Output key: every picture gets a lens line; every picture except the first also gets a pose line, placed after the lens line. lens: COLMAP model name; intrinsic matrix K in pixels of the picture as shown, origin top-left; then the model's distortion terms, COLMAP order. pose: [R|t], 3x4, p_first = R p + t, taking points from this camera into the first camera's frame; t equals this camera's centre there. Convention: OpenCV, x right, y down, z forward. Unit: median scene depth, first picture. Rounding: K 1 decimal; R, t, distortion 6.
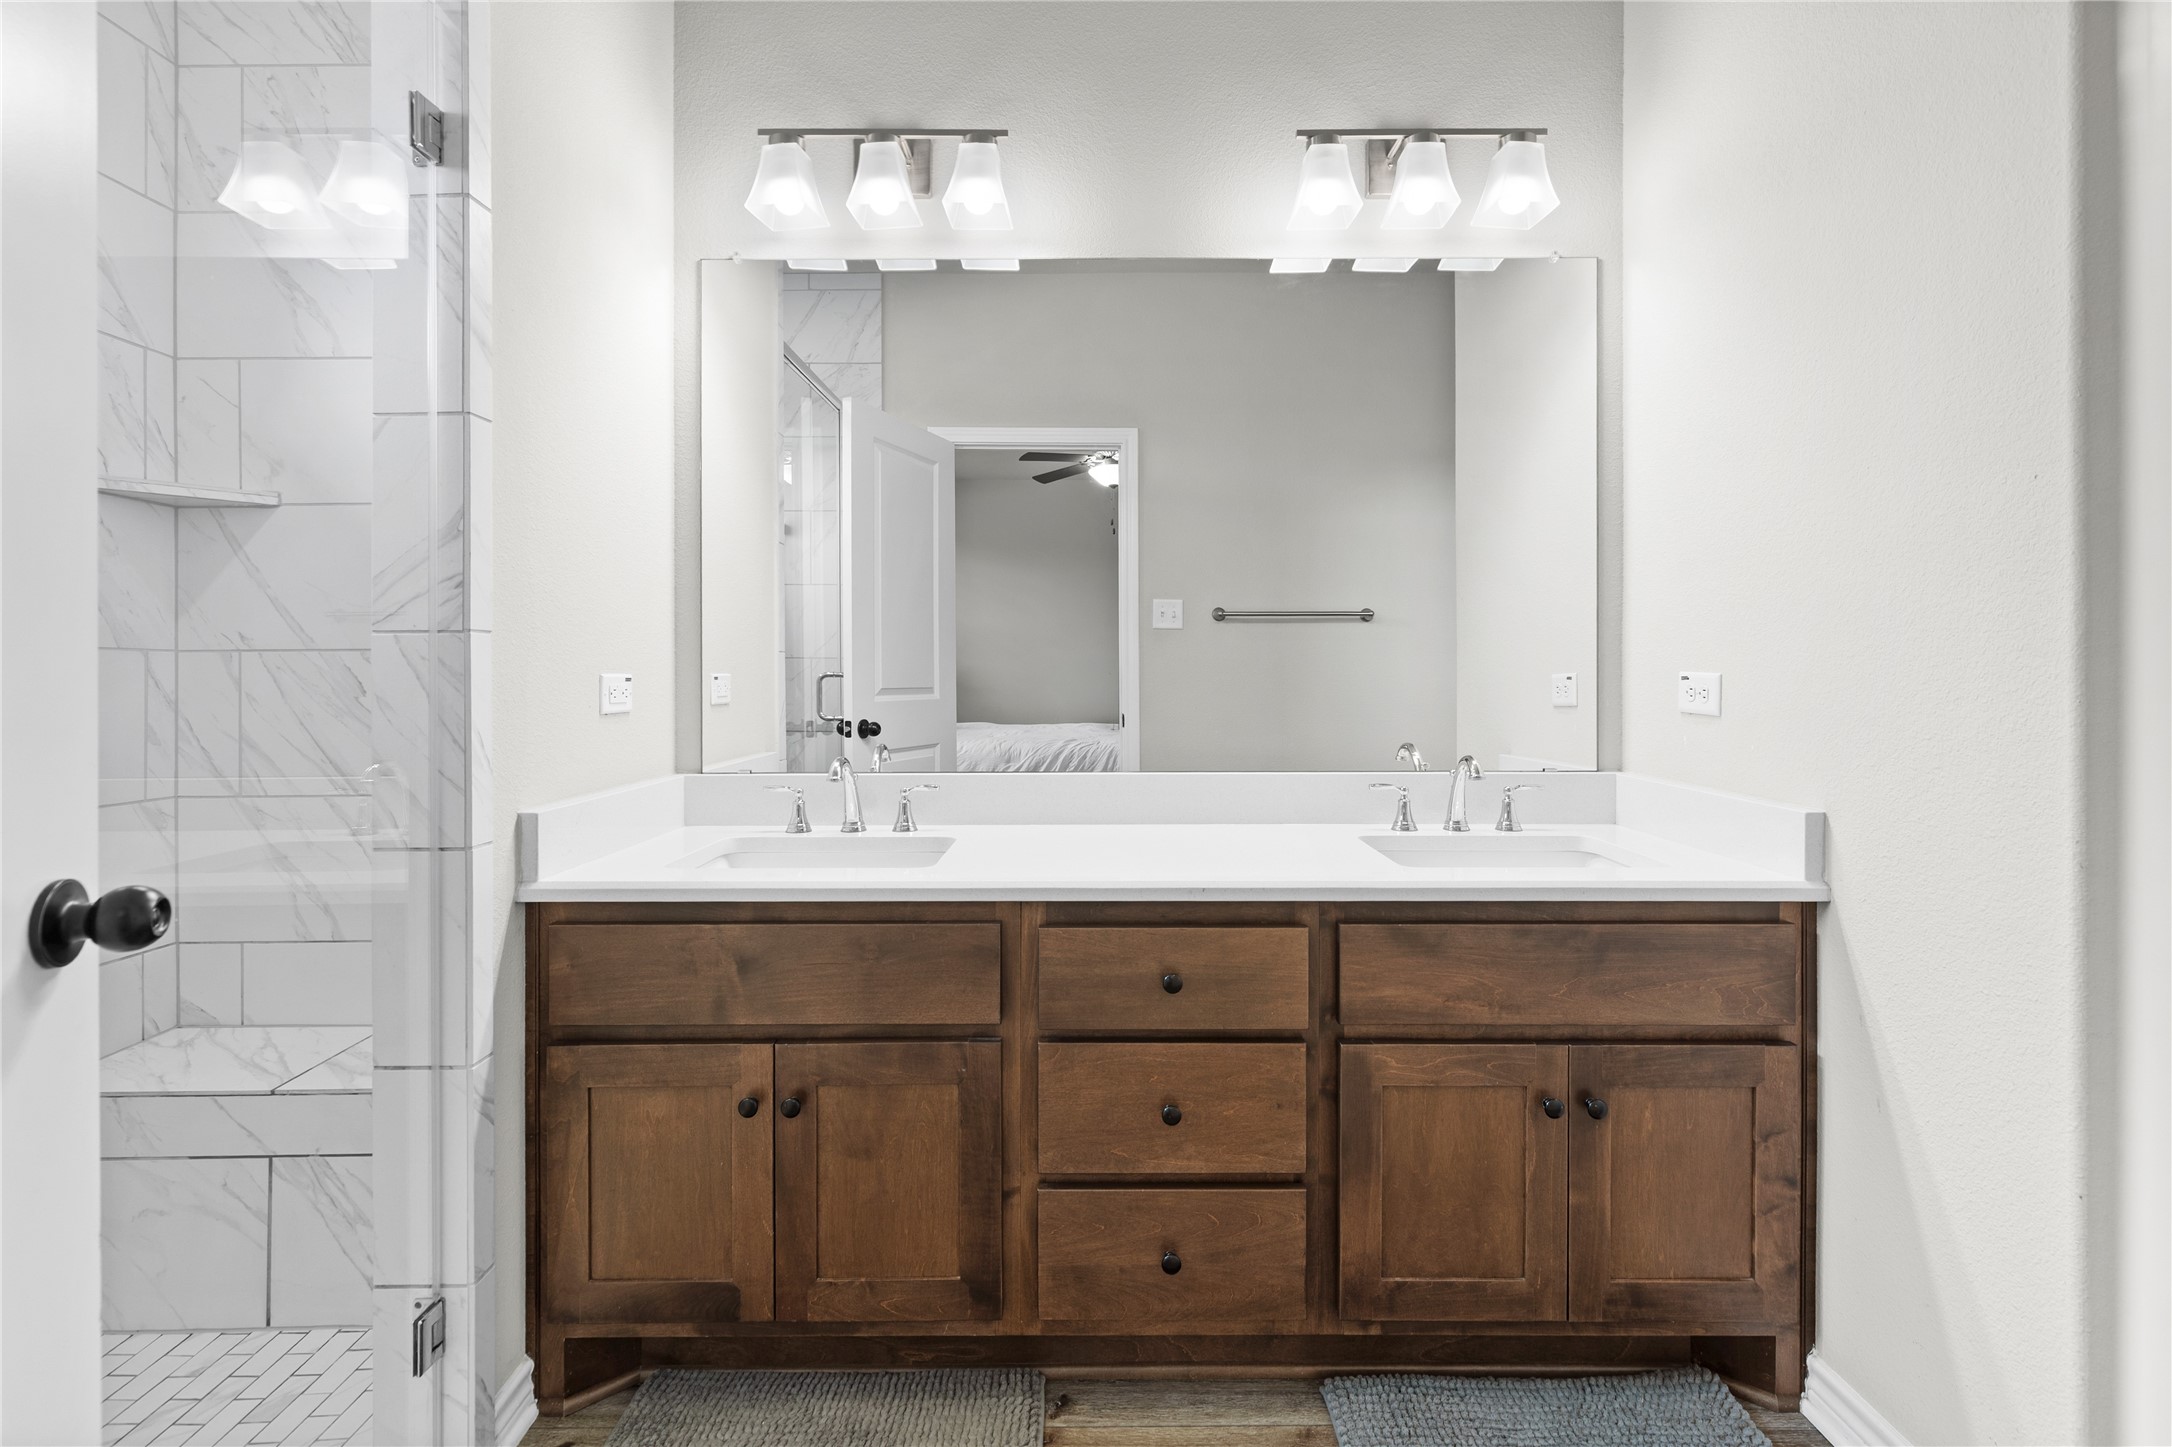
lens RADIAL K [[999.4, 0, 1120.0], [0, 999.4, 668.4], [0, 0, 1]] dist [0.003903, -0.001449]
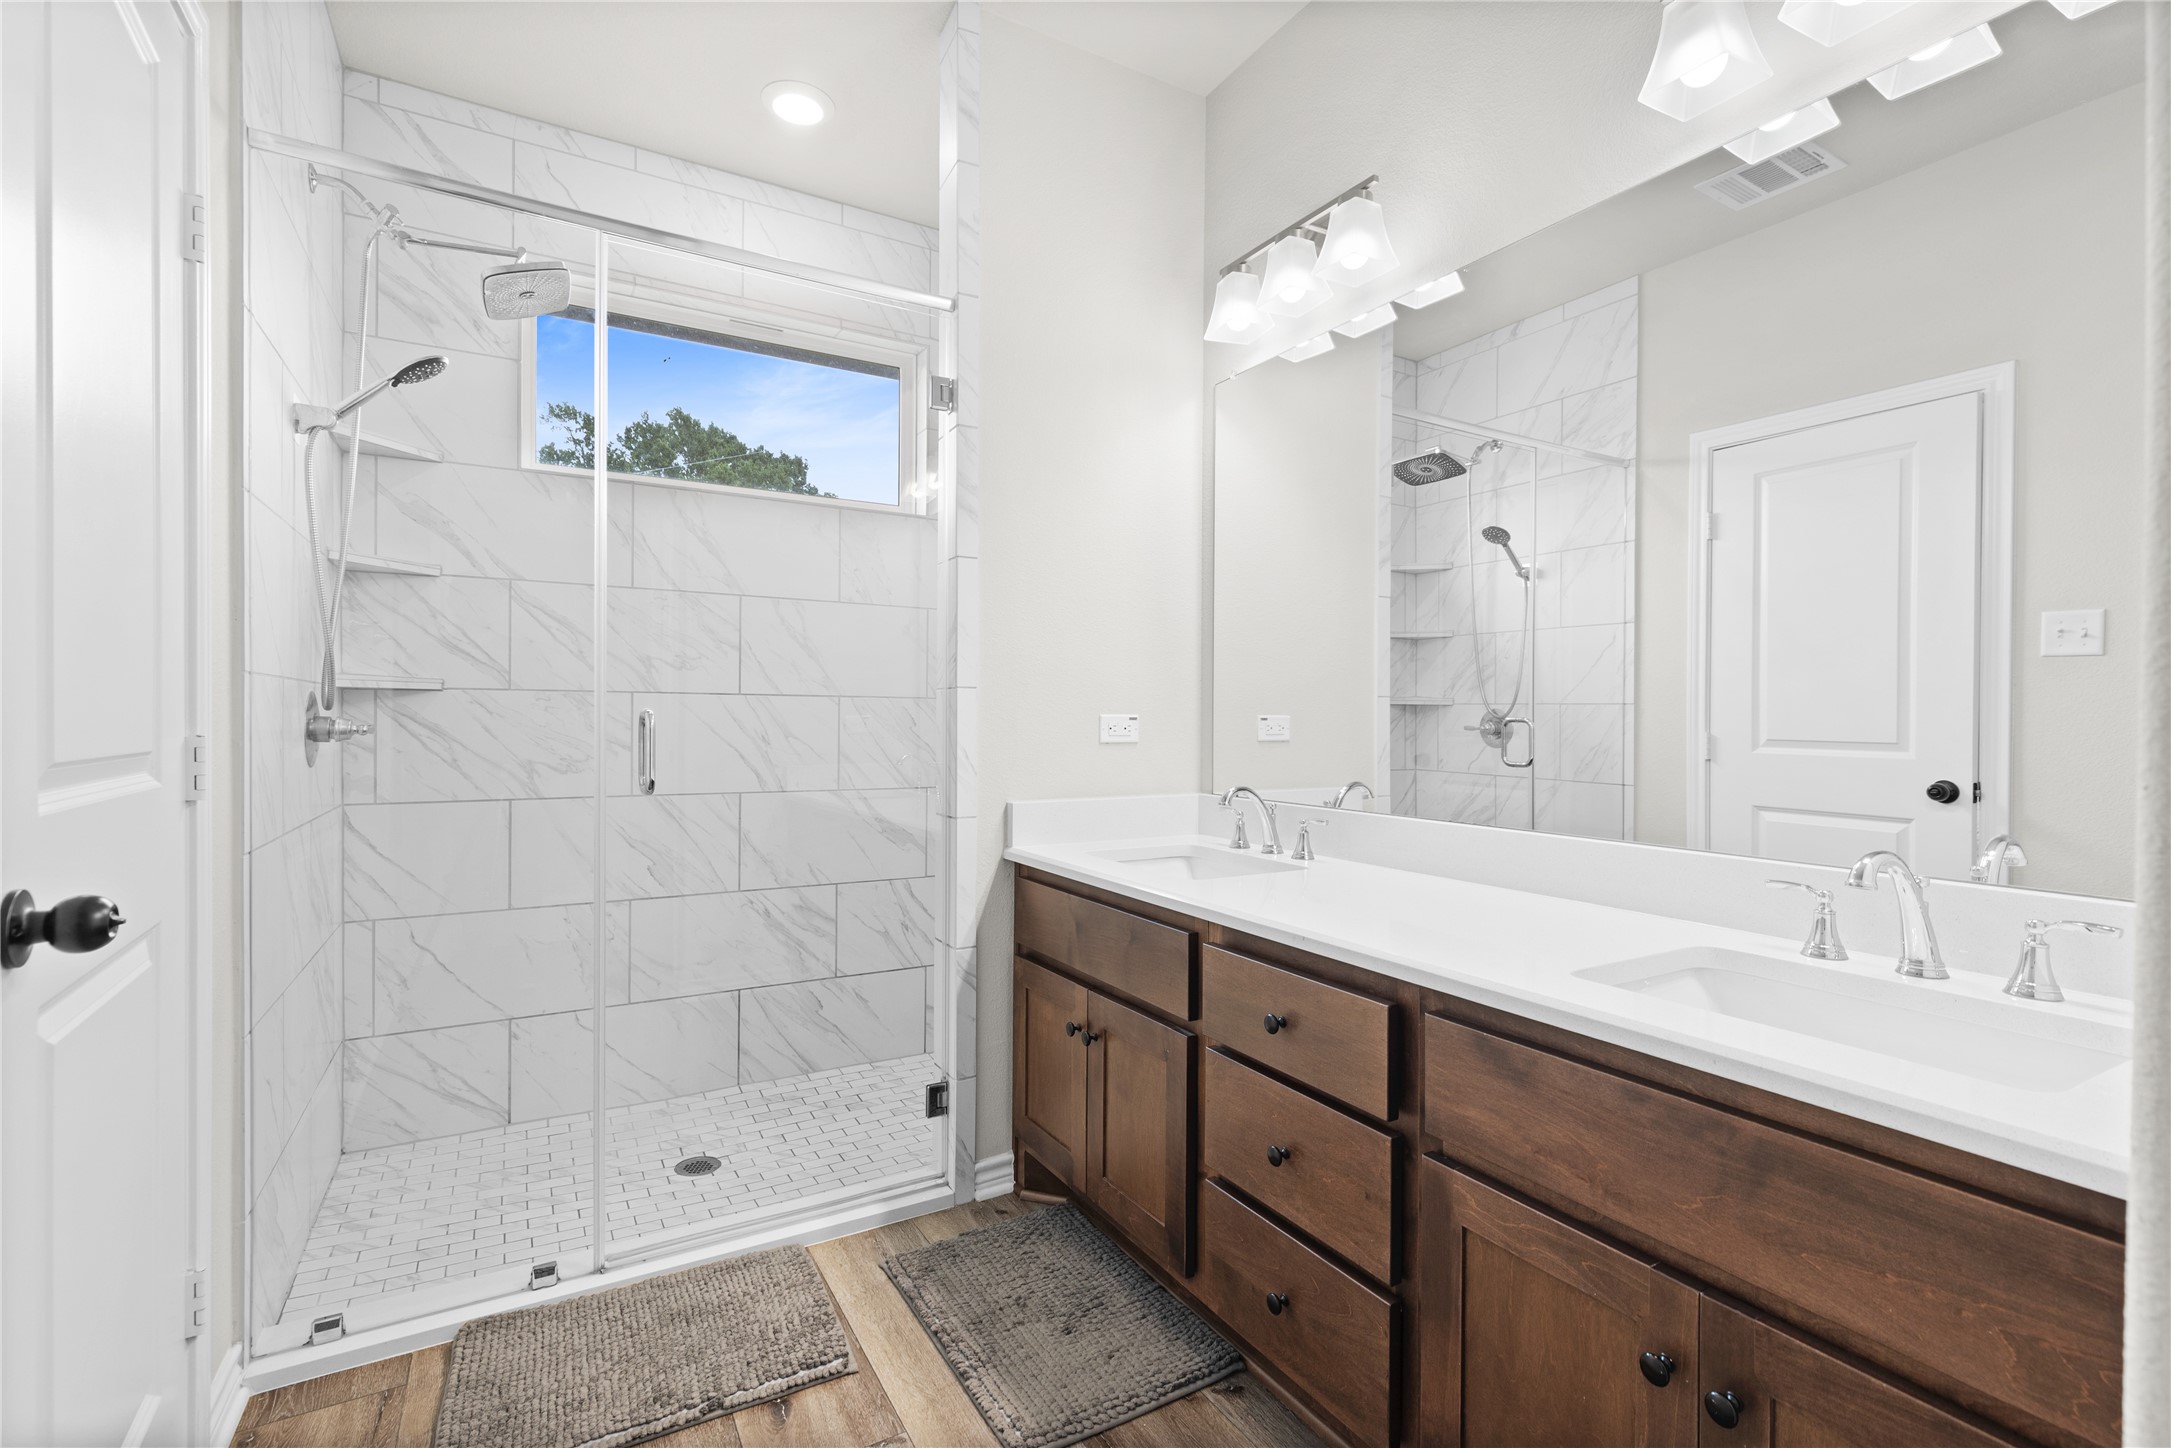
lens RADIAL K [[998.9, 0, 1101.2], [0, 998.9, 717.9], [0, 0, 1]] dist [0.003903, -0.001449]
pose [[0.499977, 0.007030, -0.866010, 0.811445], [-0.005192, 0.999973, 0.005120, 0.004111], [0.866023, 0.001937, 0.500000, 0.340506]]
